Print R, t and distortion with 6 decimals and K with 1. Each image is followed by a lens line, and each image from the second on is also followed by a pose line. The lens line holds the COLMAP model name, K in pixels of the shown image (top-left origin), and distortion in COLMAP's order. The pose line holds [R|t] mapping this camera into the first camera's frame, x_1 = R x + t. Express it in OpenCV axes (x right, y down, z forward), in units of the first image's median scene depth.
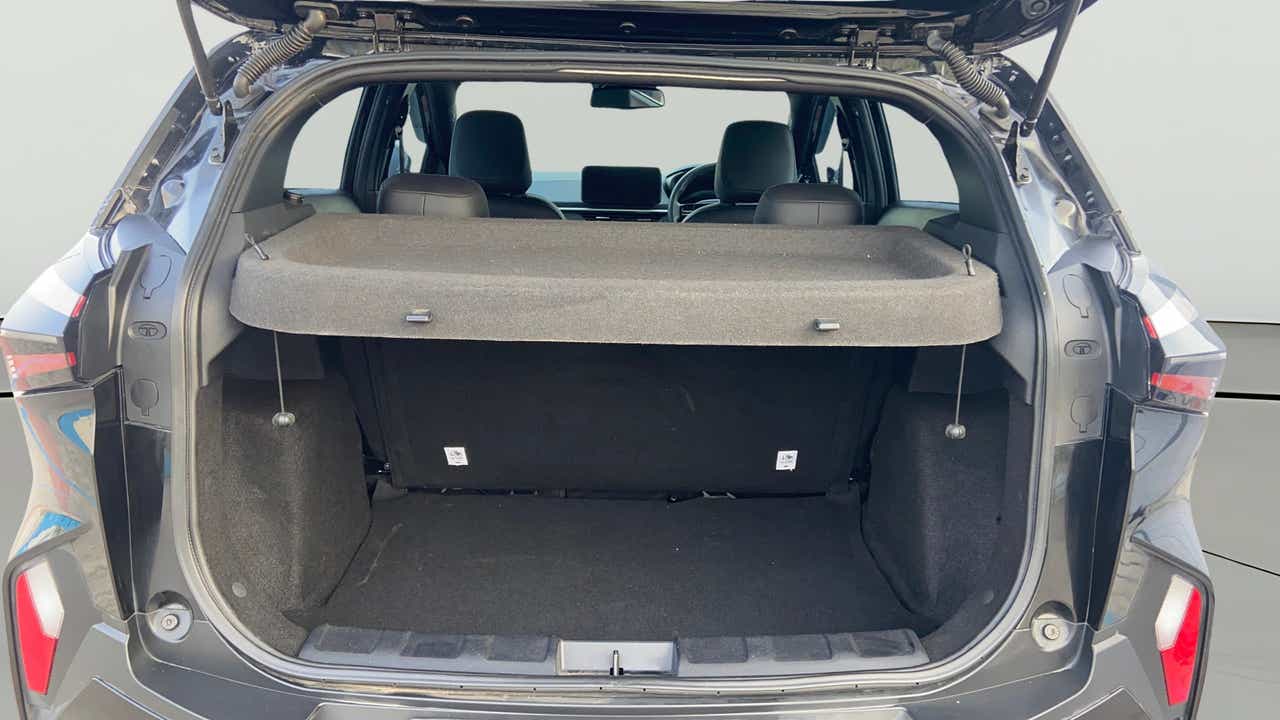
lens RADIAL K [[1051.8, 0, 647.6], [0, 1051.8, 356.6], [0, 0, 1]] dist [0.170831, -0.317235]
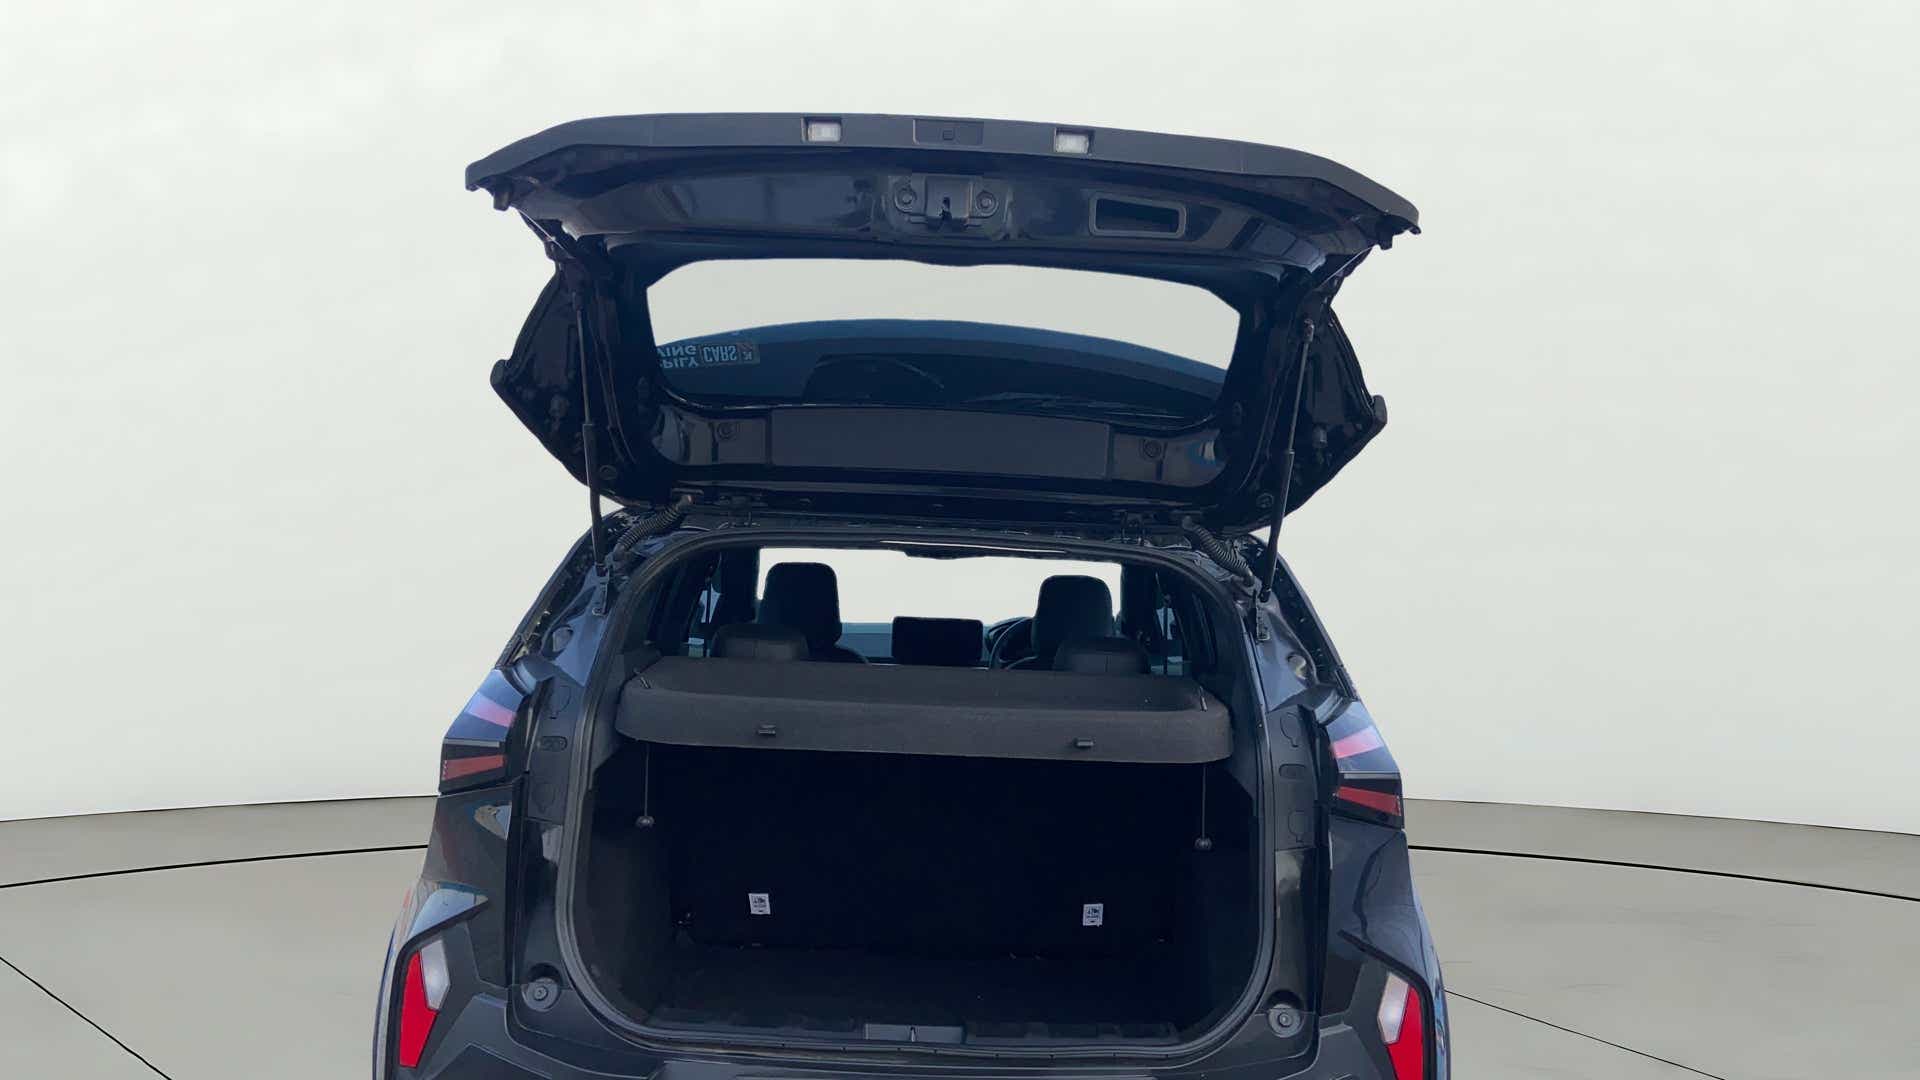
lens RADIAL K [[1577.8, 0, 971.4], [0, 1577.8, 534.9], [0, 0, 1]] dist [0.170831, -0.317235]
pose [[0.999833, 0.014861, -0.010628, 0.042950], [-0.016891, 0.973576, -0.227739, 0.139585], [0.006963, 0.227880, 0.973664, -0.794154]]
